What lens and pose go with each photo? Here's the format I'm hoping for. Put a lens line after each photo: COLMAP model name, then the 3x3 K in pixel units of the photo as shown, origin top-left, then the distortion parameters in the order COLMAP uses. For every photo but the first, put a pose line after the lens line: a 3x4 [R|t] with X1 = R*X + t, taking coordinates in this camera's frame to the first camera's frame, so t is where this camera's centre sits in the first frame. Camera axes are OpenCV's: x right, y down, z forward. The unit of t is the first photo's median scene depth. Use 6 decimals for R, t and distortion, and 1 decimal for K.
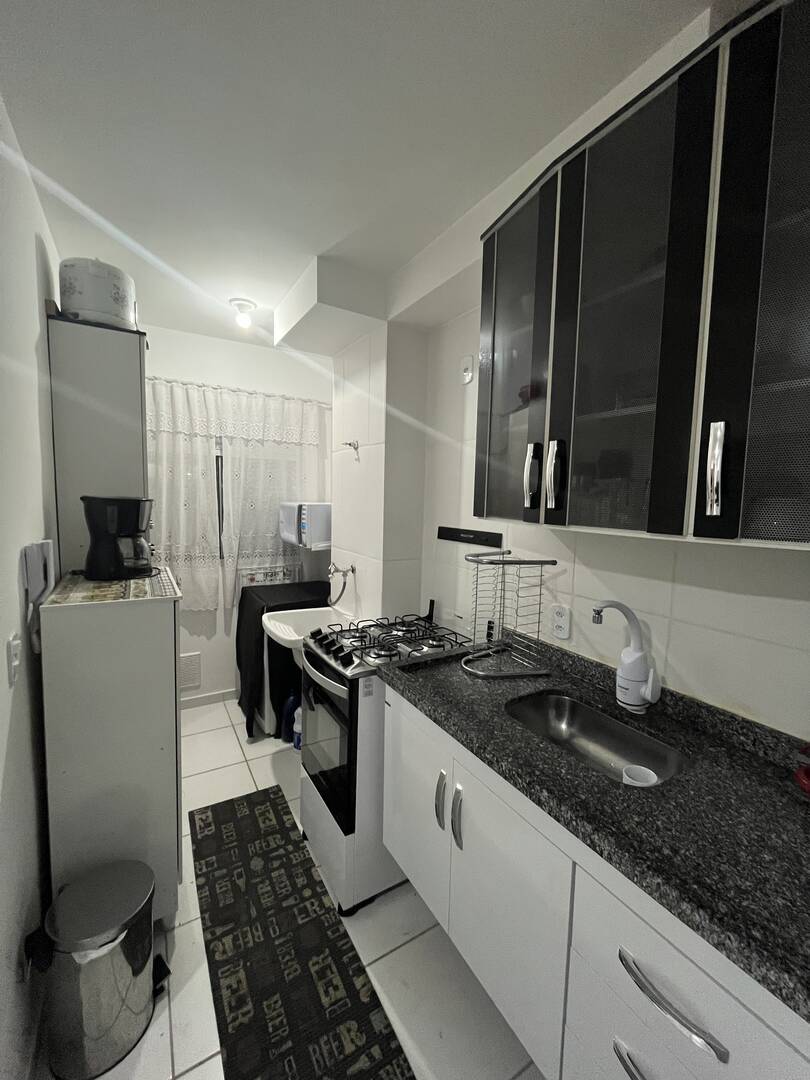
lens RADIAL K [[439.0, 0, 403.3], [0, 439.0, 537.4], [0, 0, 1]] dist [-0.002800, -0.000368]
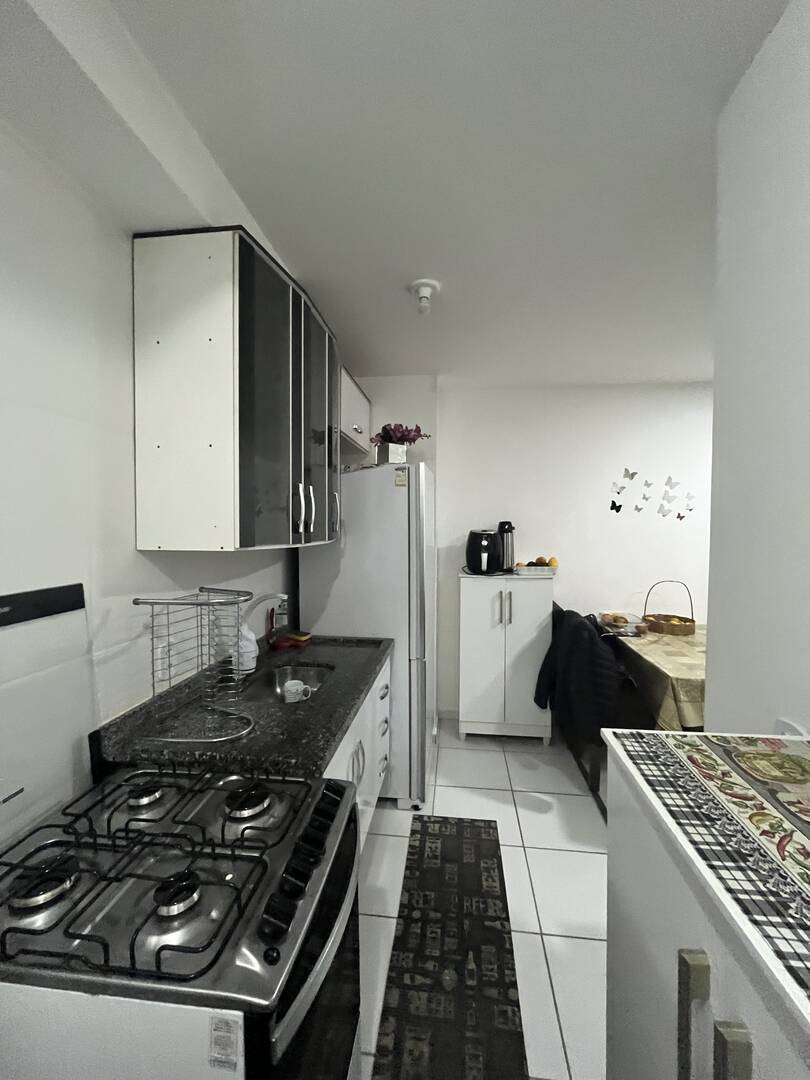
lens RADIAL K [[439.0, 0, 403.3], [0, 439.0, 537.4], [0, 0, 1]] dist [-0.002800, -0.000368]
pose [[-0.794122, -0.046713, 0.605961, -0.678600], [0.031735, 0.992494, 0.118101, -0.179367], [-0.606930, 0.113017, -0.786679, 1.683261]]
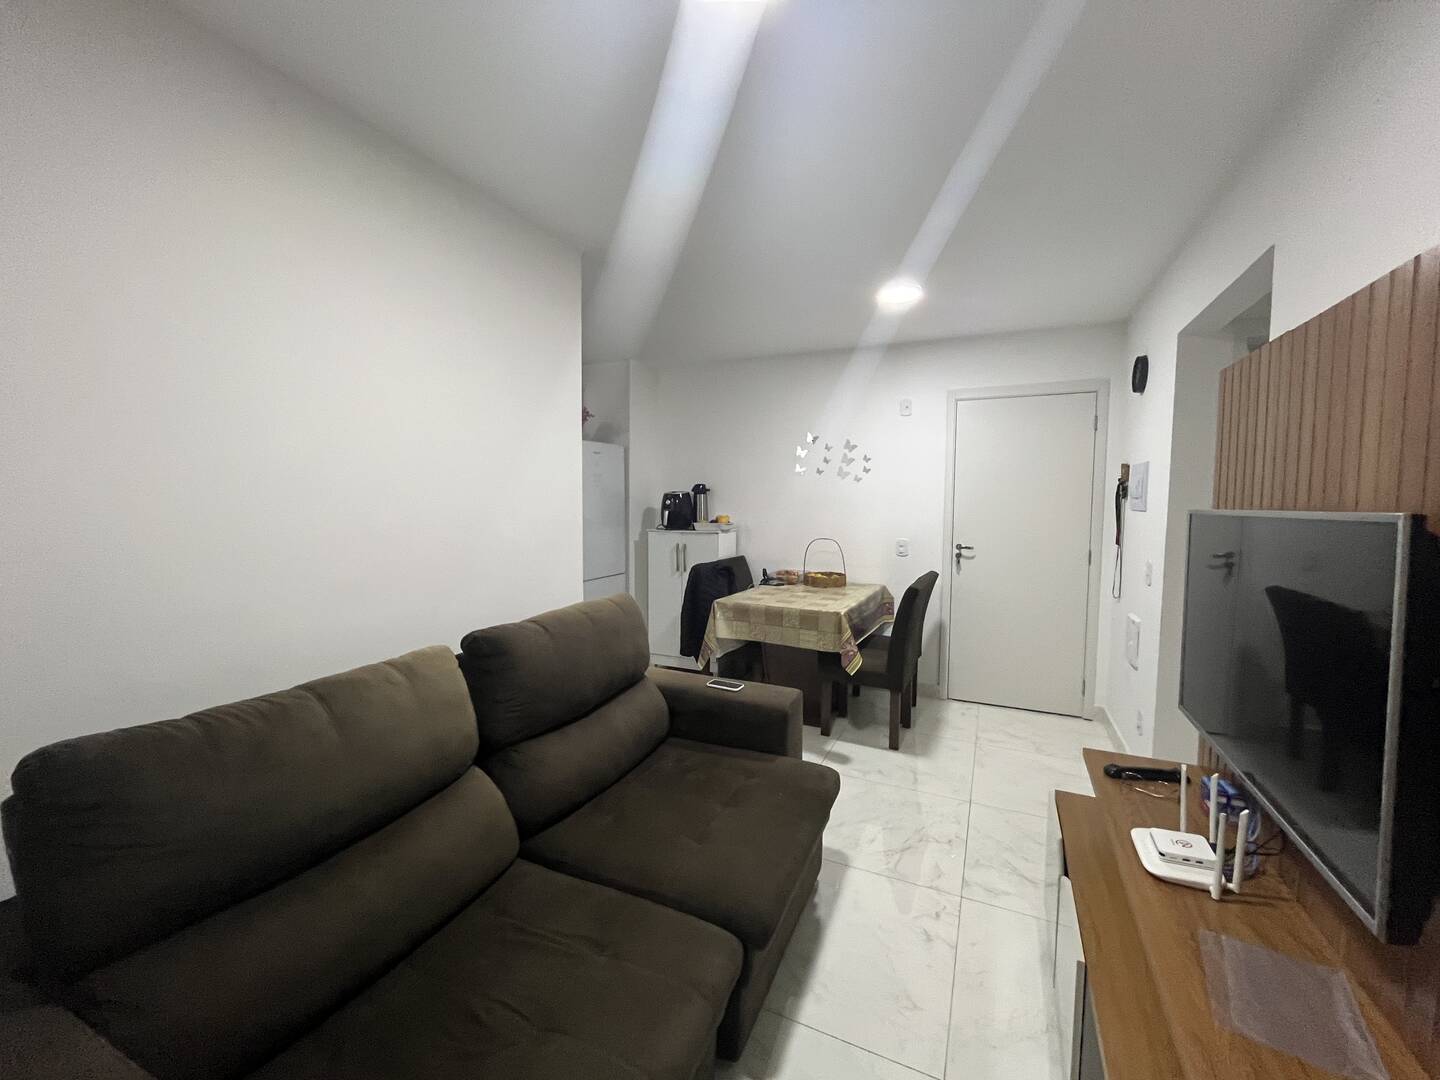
lens RADIAL K [[585.3, 0, 718.4], [0, 585.3, 537.5], [0, 0, 1]] dist [-0.002800, -0.000368]
pose [[-0.560859, -0.083164, 0.823724, -2.760870], [0.054090, 0.989136, 0.136693, -0.123479], [-0.826142, 0.121220, -0.550268, 1.348563]]
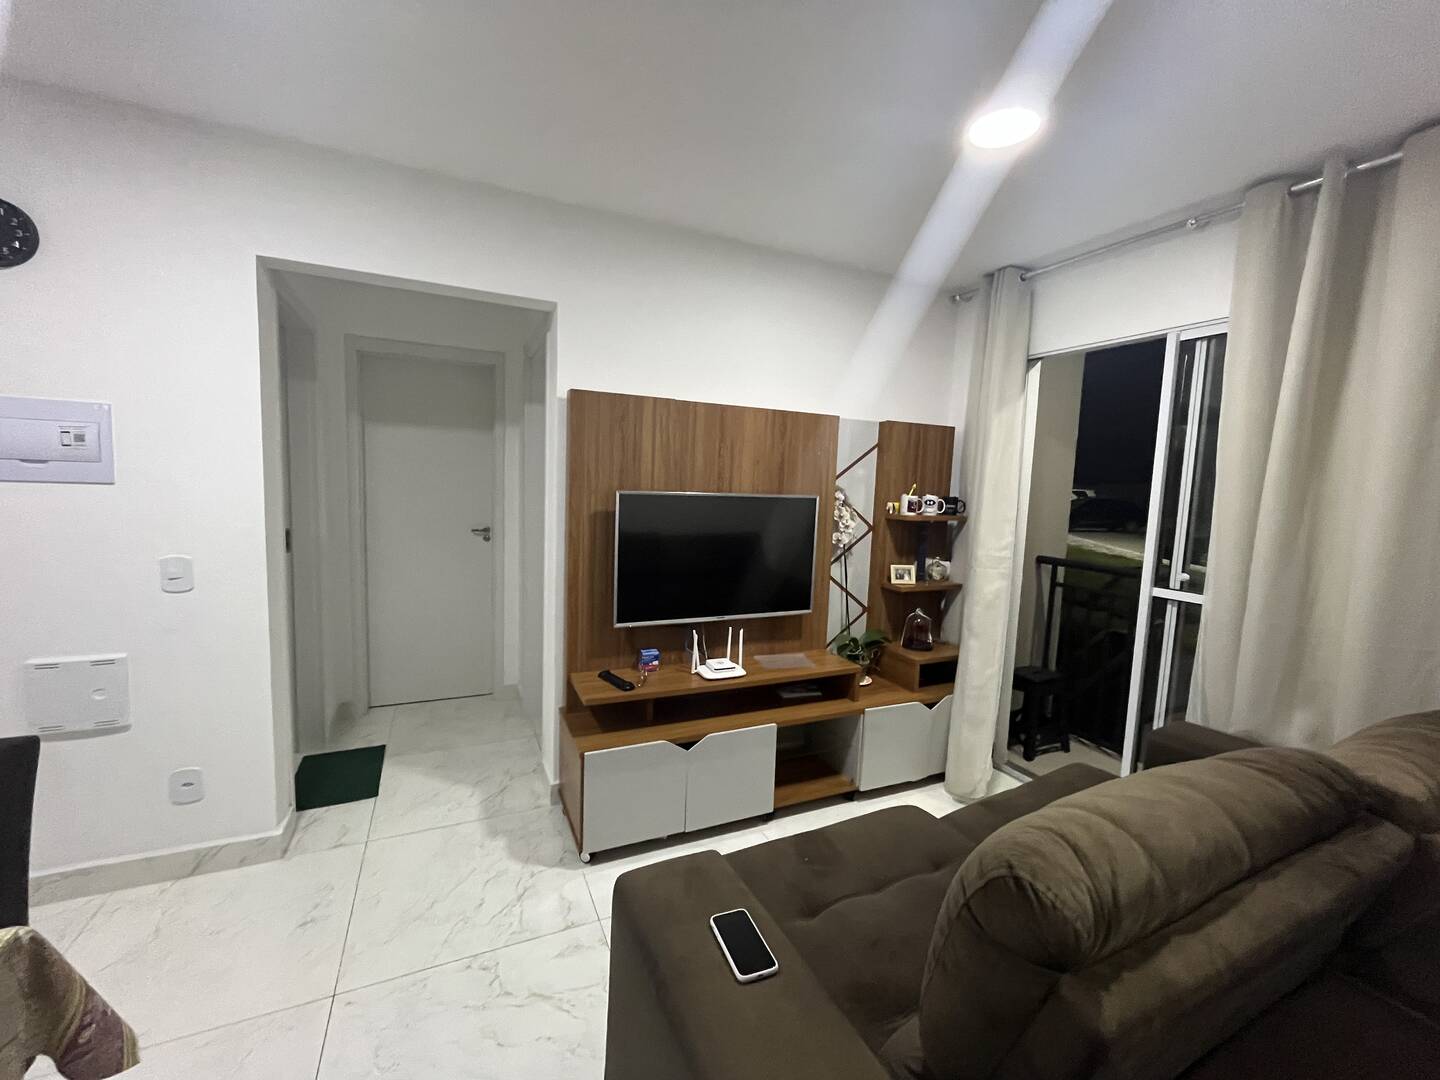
lens RADIAL K [[585.3, 0, 718.4], [0, 585.3, 537.5], [0, 0, 1]] dist [-0.002800, -0.000368]
pose [[-0.100965, 0.064429, -0.992802, -0.513427], [-0.130034, 0.988486, 0.077373, 0.000787], [0.986355, 0.136910, -0.091425, 0.332299]]
